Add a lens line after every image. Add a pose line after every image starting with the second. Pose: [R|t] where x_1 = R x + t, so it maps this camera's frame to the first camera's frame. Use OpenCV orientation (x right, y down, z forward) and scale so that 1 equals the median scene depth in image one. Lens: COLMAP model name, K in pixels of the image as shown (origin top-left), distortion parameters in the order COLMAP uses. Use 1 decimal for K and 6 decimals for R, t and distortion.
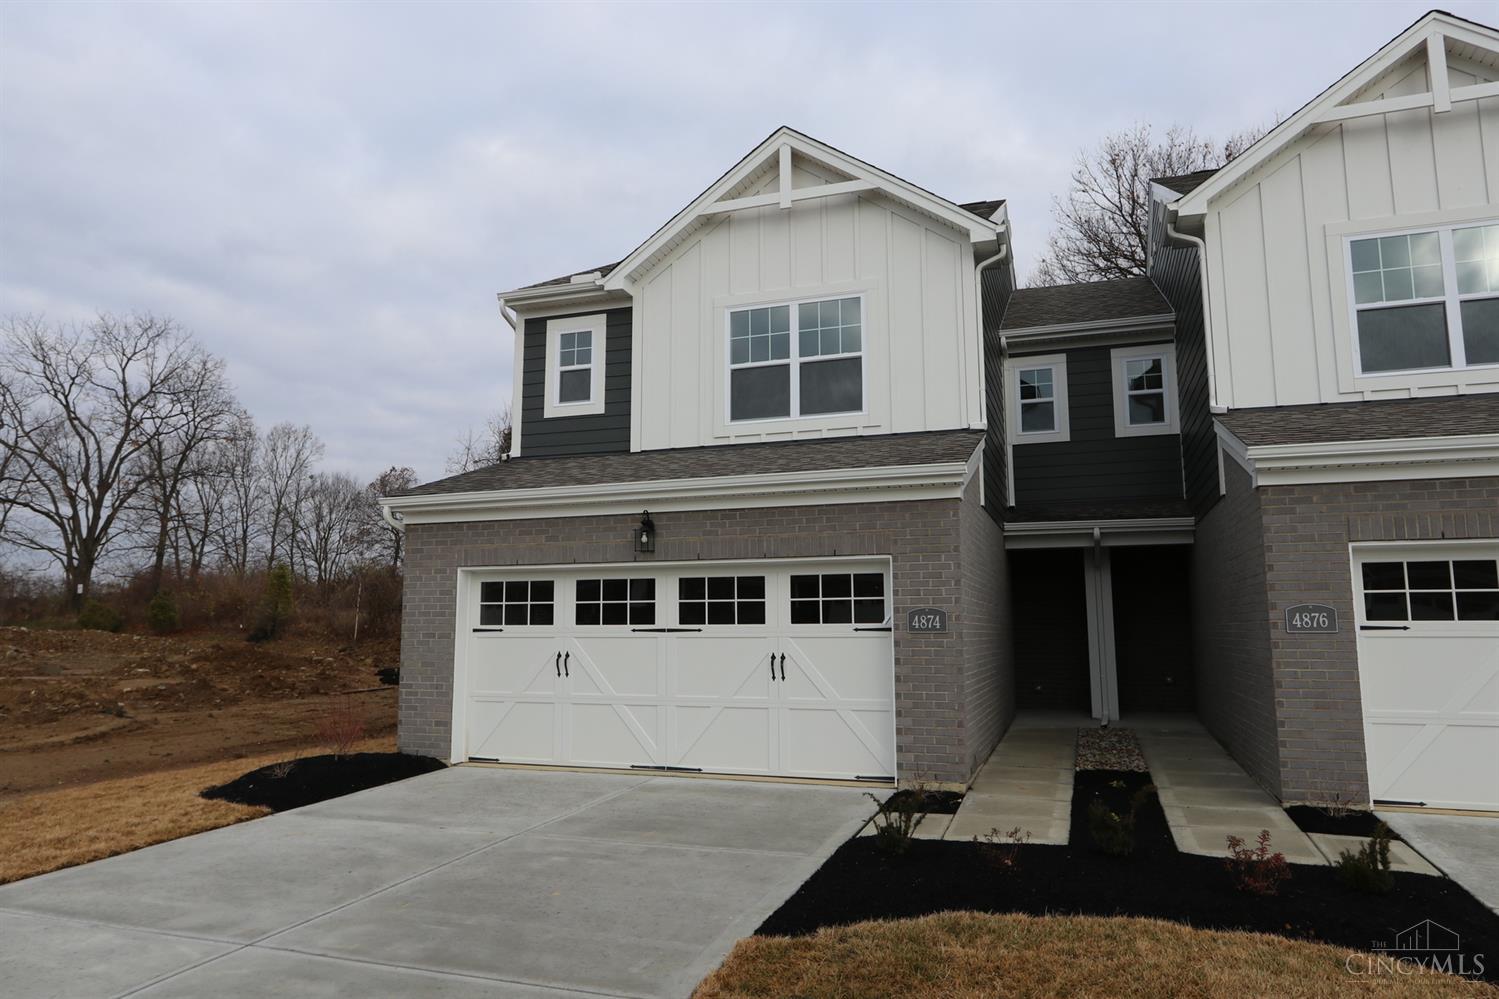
lens RADIAL K [[967.7, 0, 748.4], [0, 967.7, 497.3], [0, 0, 1]] dist [-0.006374, 0.006775]
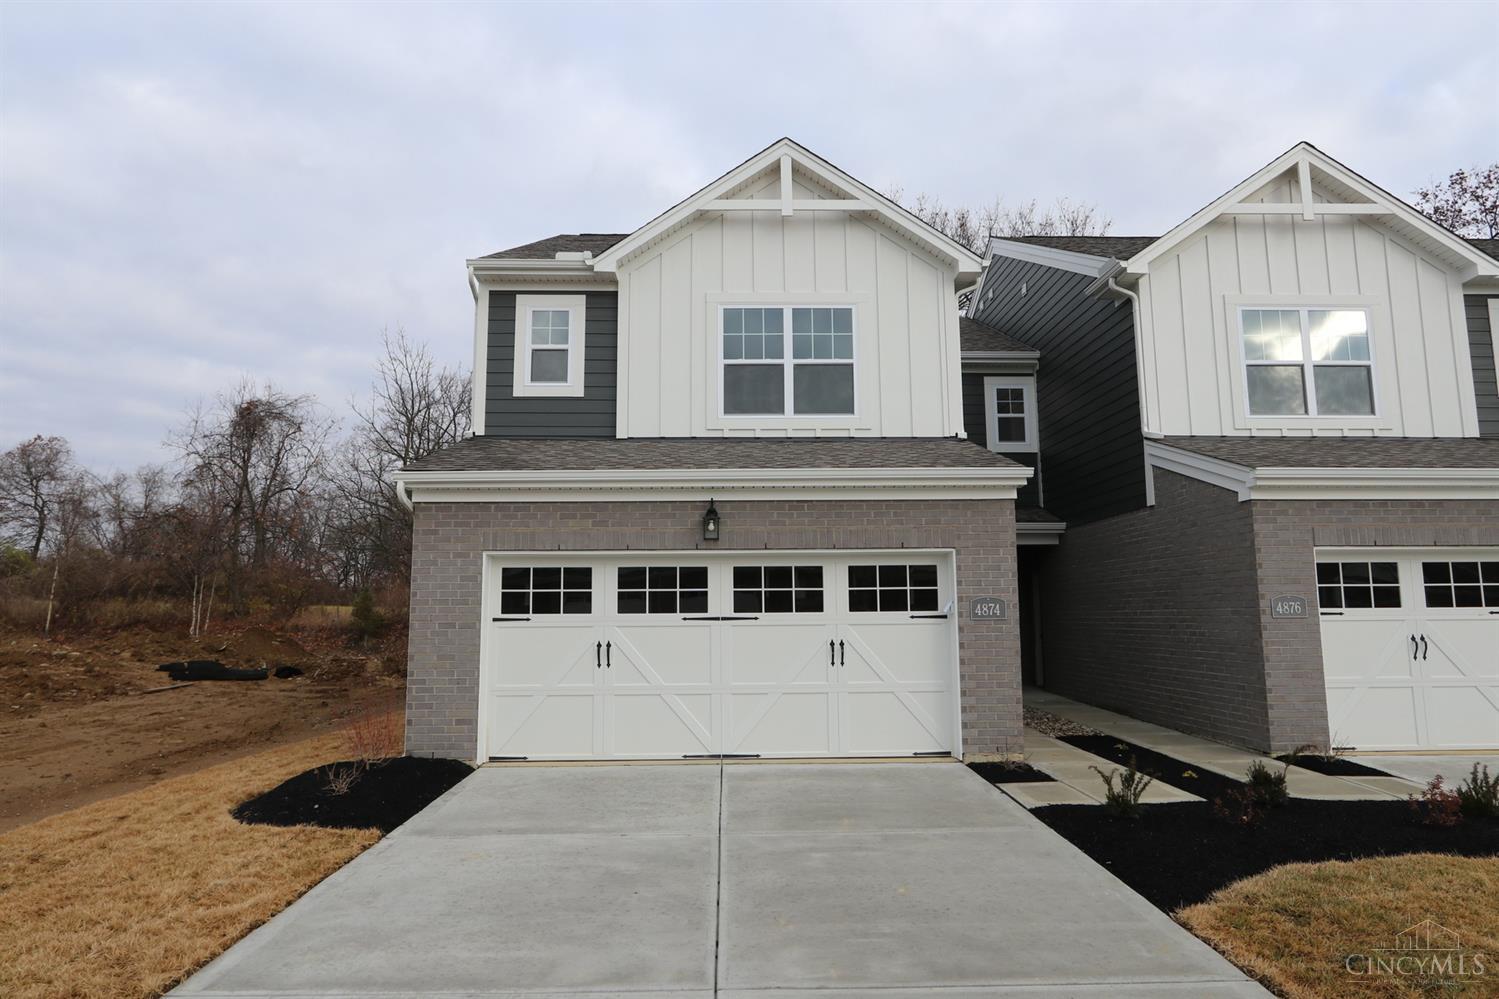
lens RADIAL K [[892.9, 0, 750.0], [0, 892.9, 495.7], [0, 0, 1]] dist [-0.007274, 0.000826]
pose [[0.936680, 0.043125, 0.347522, -0.366398], [-0.043047, 0.999041, -0.007948, 0.015710], [-0.347532, -0.007515, 0.937638, 0.118584]]
